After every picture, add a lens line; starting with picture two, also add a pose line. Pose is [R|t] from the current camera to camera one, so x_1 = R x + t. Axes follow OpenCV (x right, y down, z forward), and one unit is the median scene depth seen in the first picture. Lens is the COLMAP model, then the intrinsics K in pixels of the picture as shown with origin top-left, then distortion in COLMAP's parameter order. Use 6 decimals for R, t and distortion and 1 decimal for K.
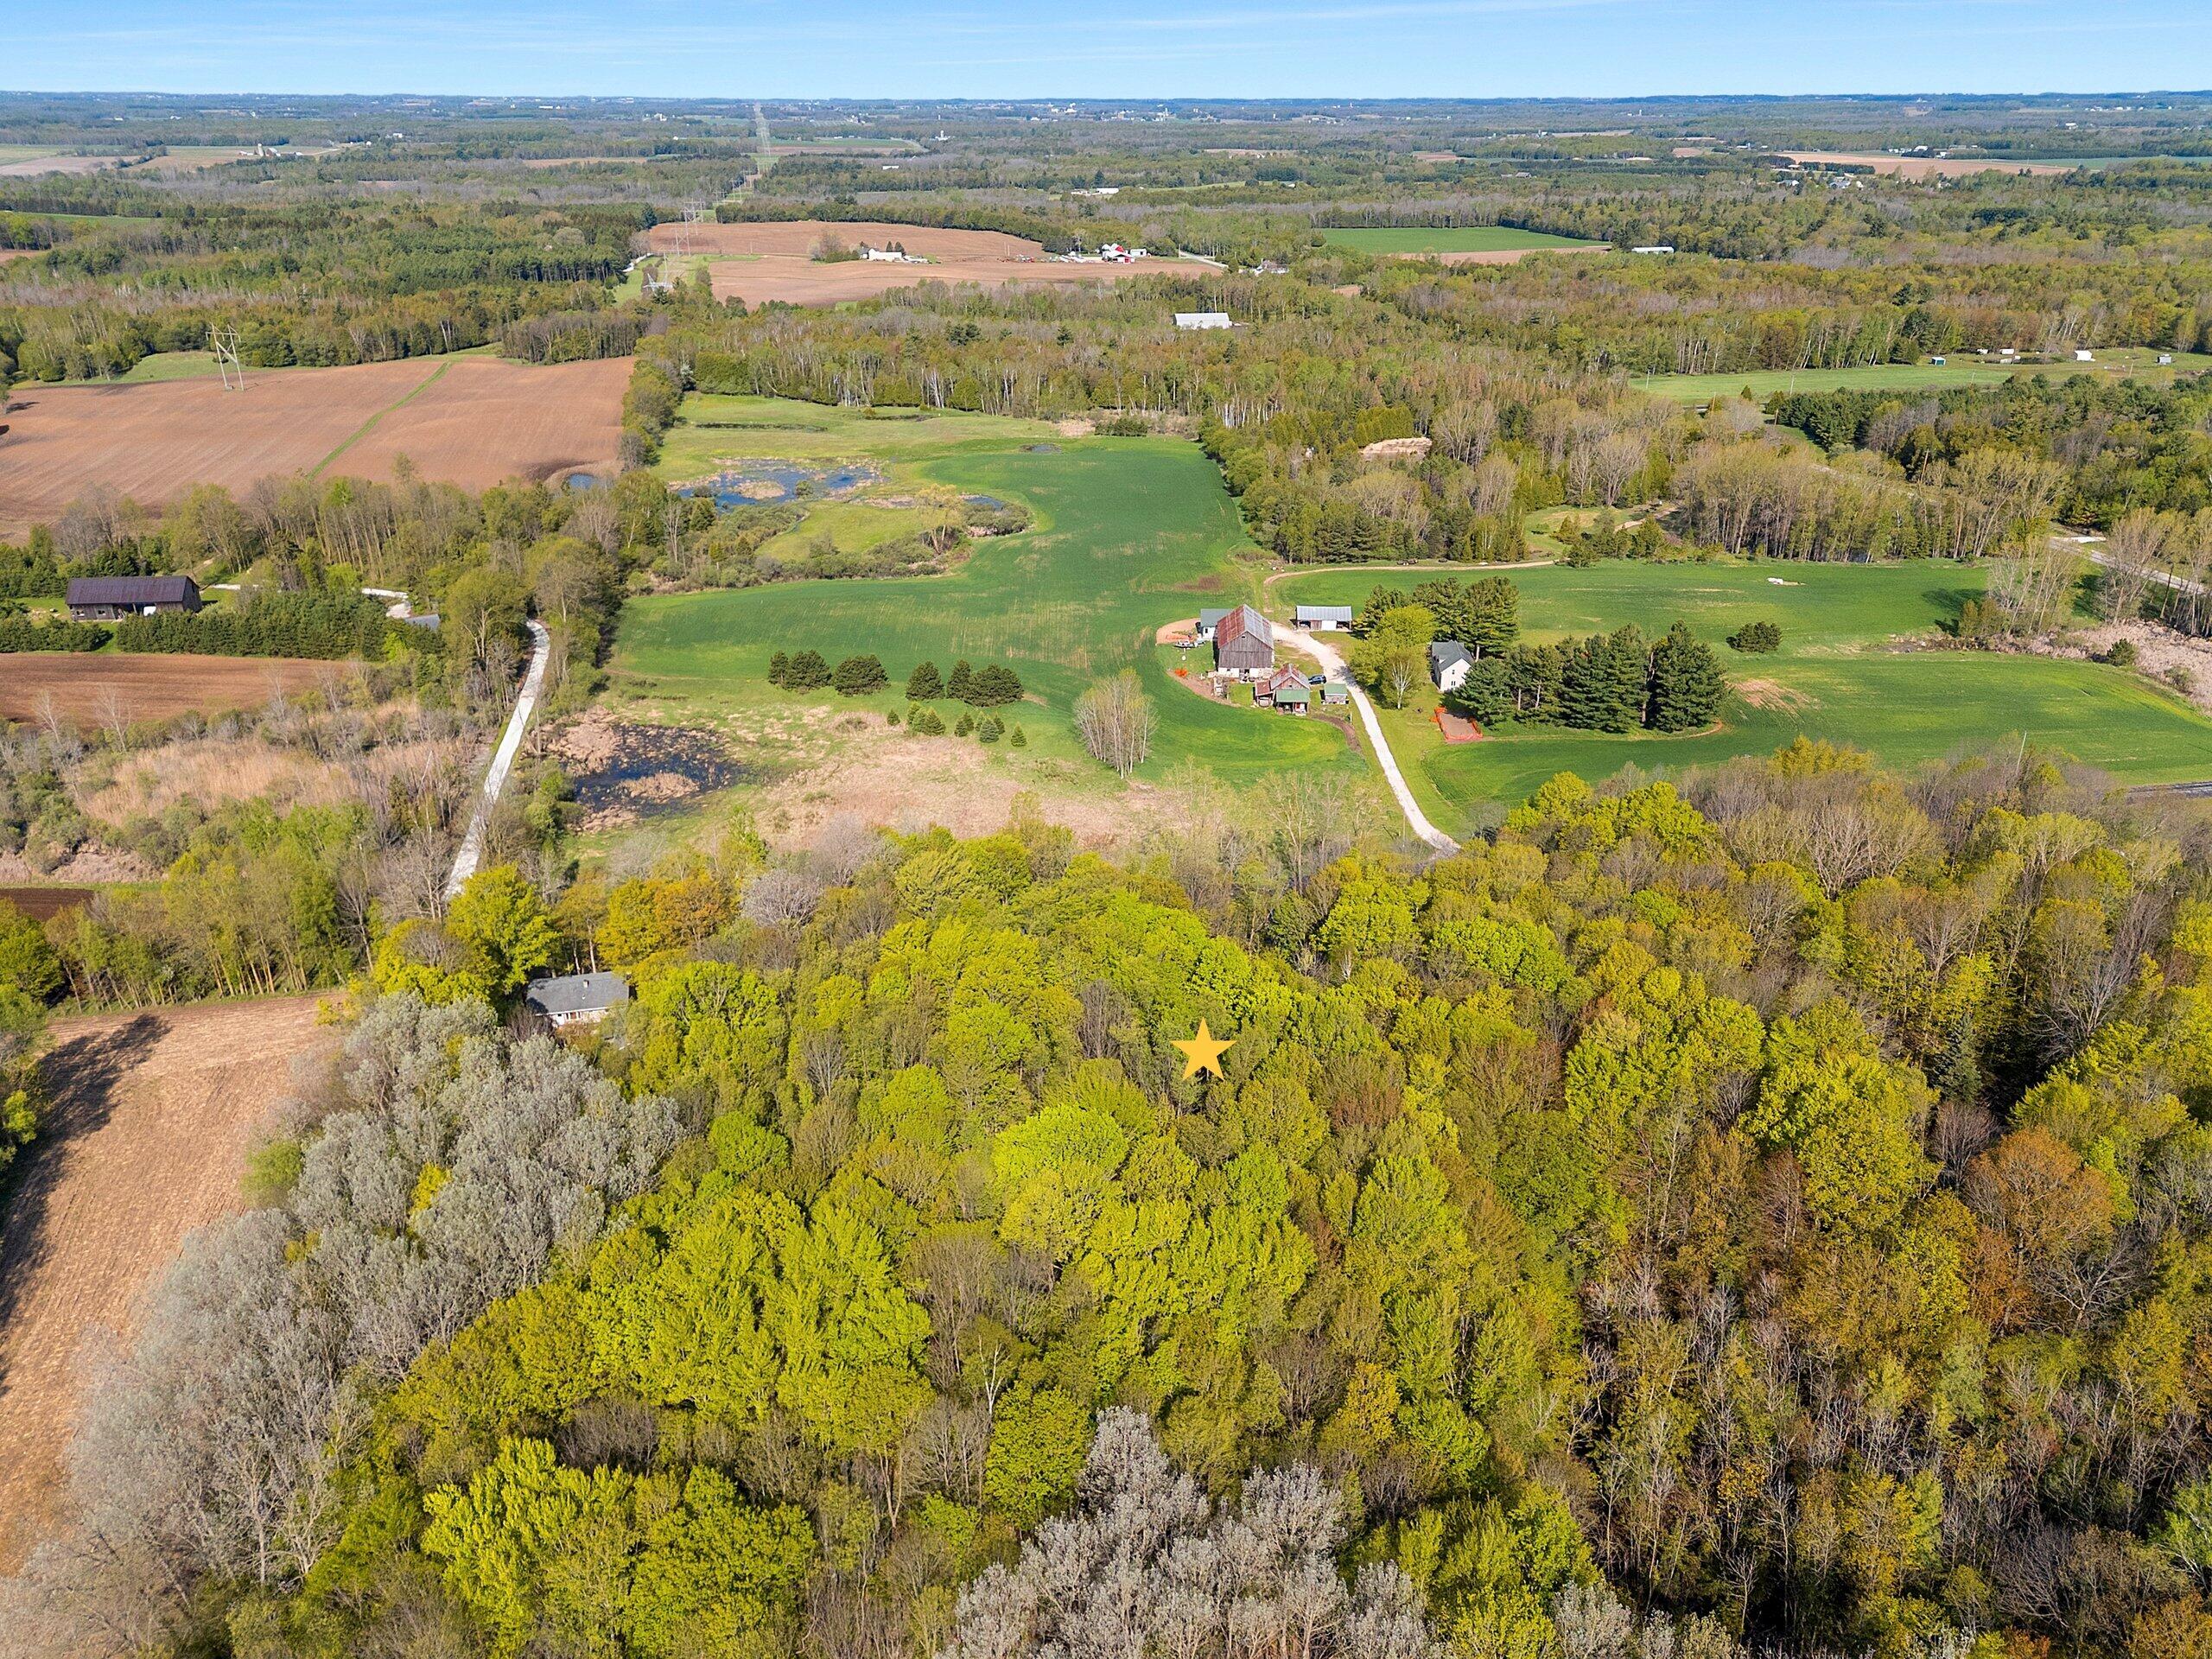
lens RADIAL K [[1640.9, 0, 1106.0], [0, 1640.9, 829.5], [0, 0, 1]] dist [0.072446, -0.049384]
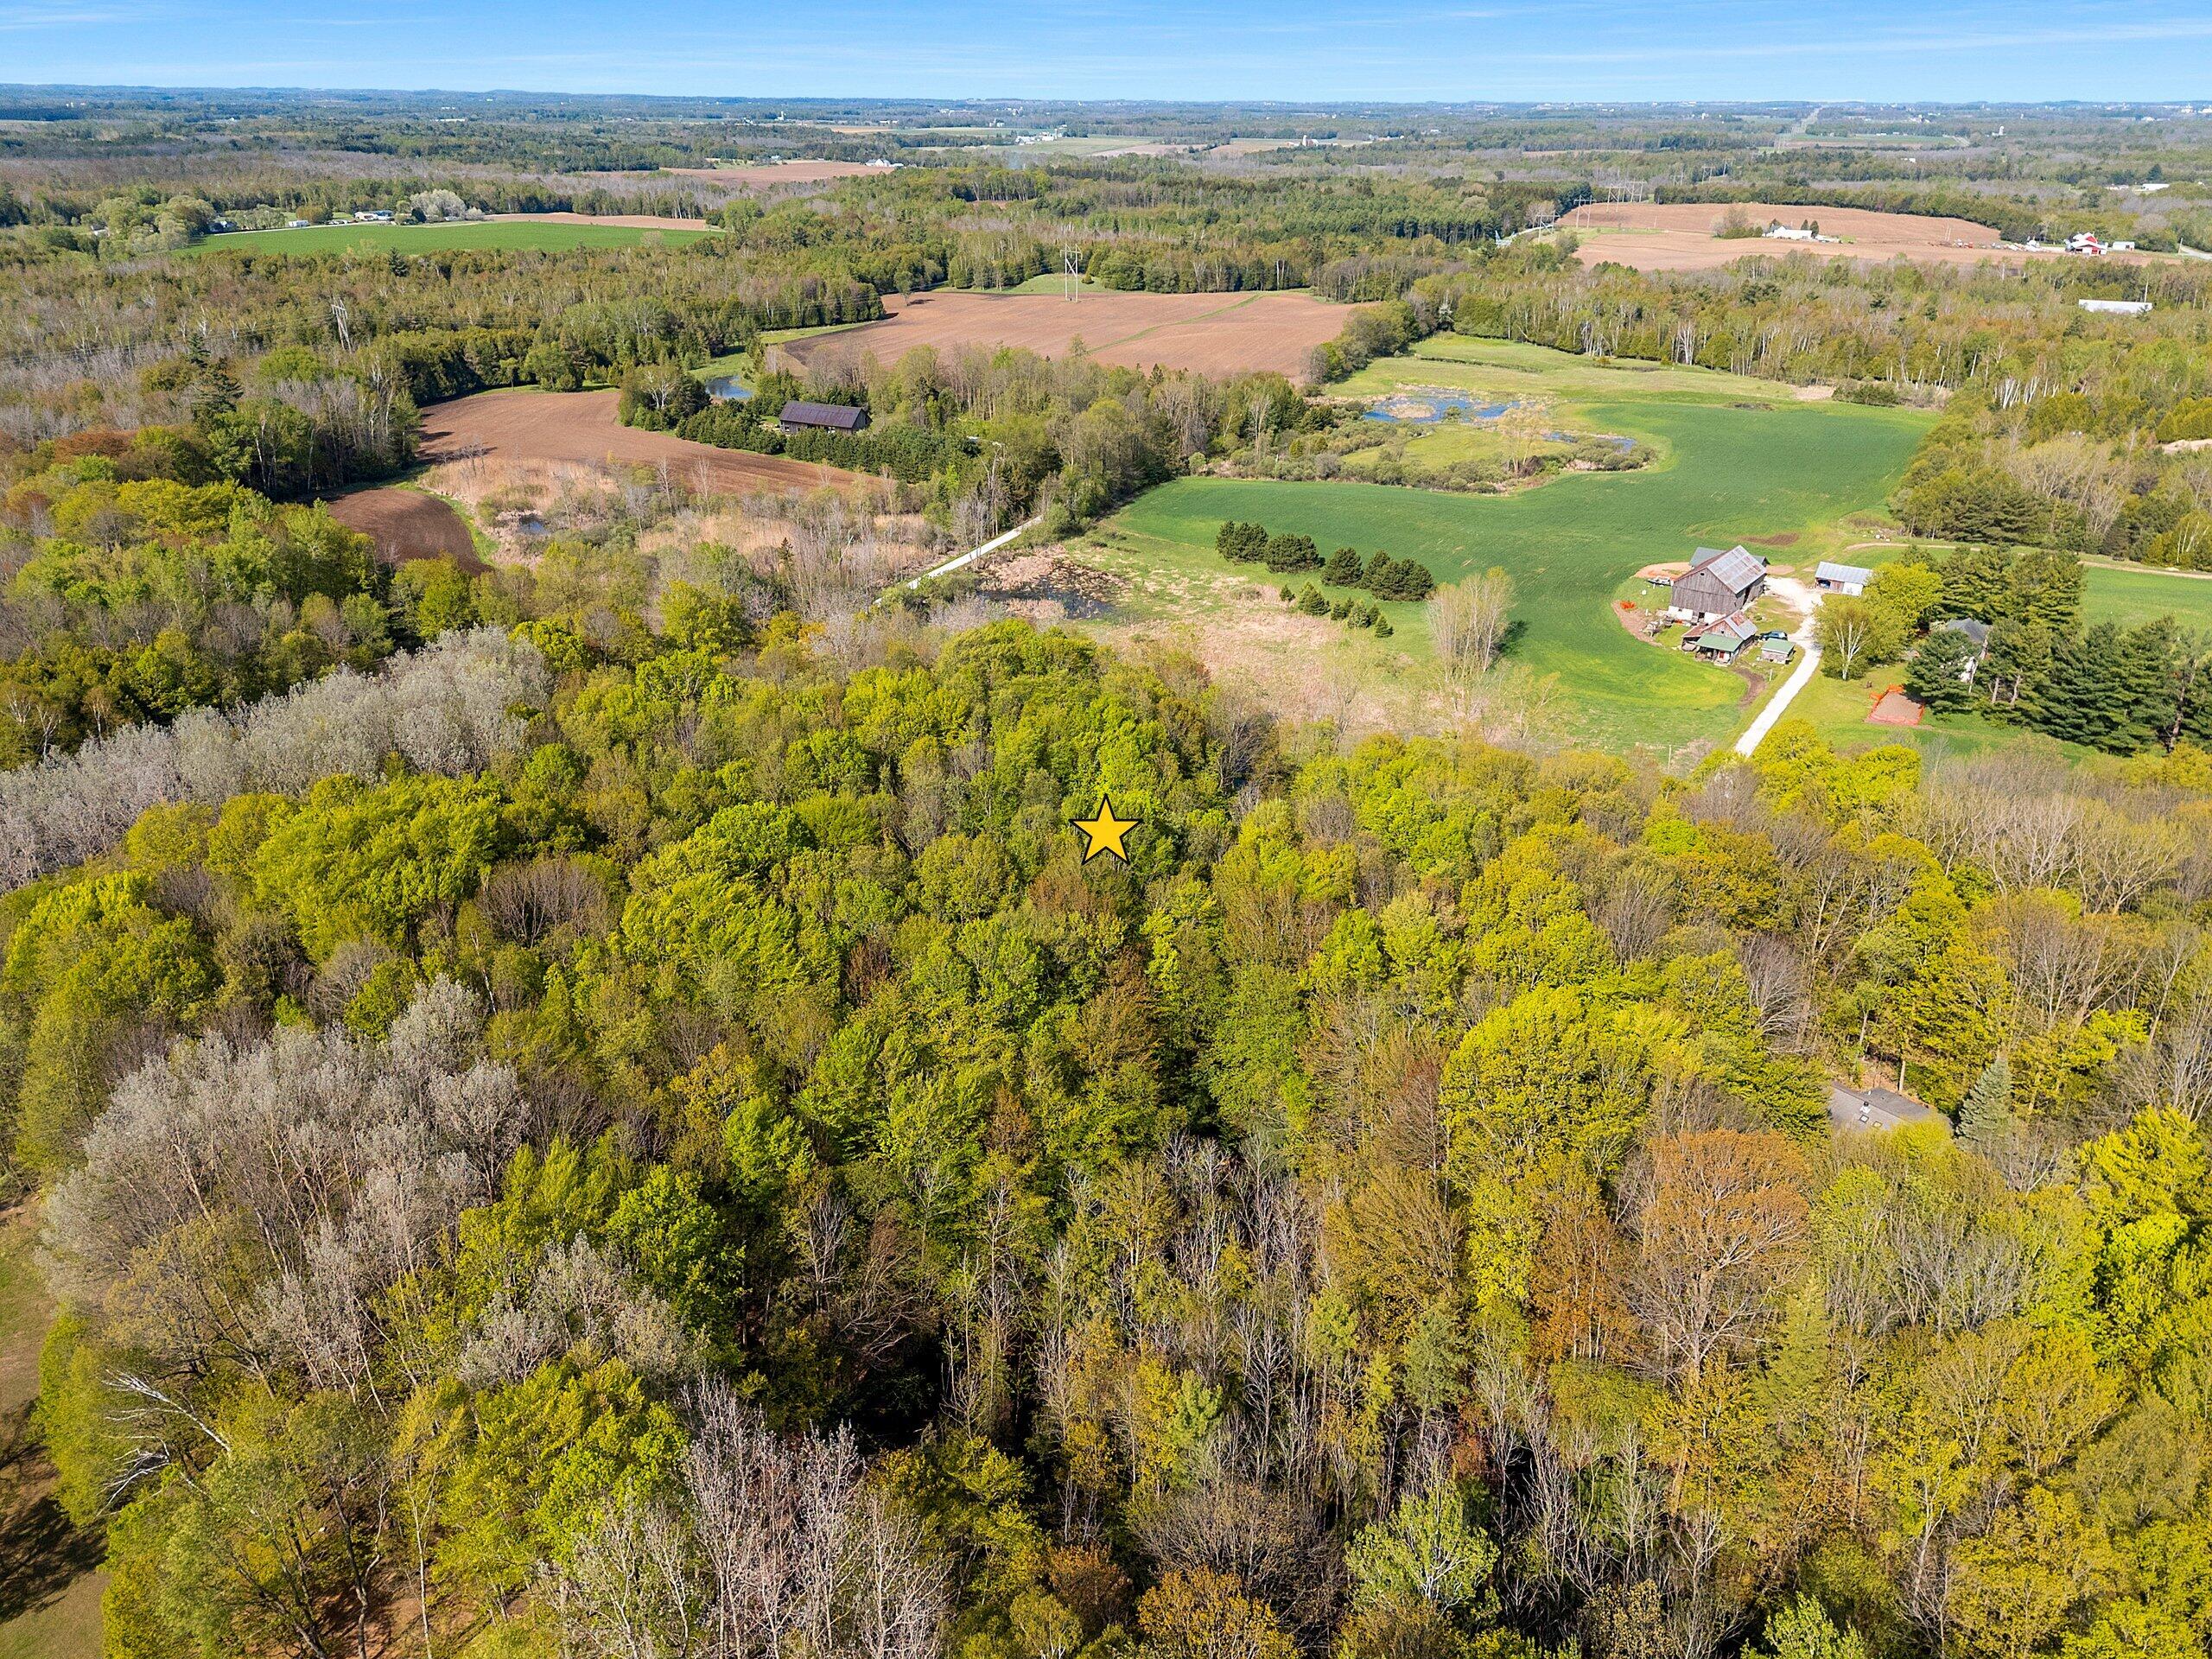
lens RADIAL K [[1604.4, 0, 1106.0], [0, 1604.4, 829.5], [0, 0, 1]] dist [0.067500, -0.047223]
pose [[0.837509, 0.231607, -0.494911, 0.125346], [-0.229129, 0.971107, 0.066715, 0.013602], [0.496063, 0.057524, 0.866379, 0.045402]]
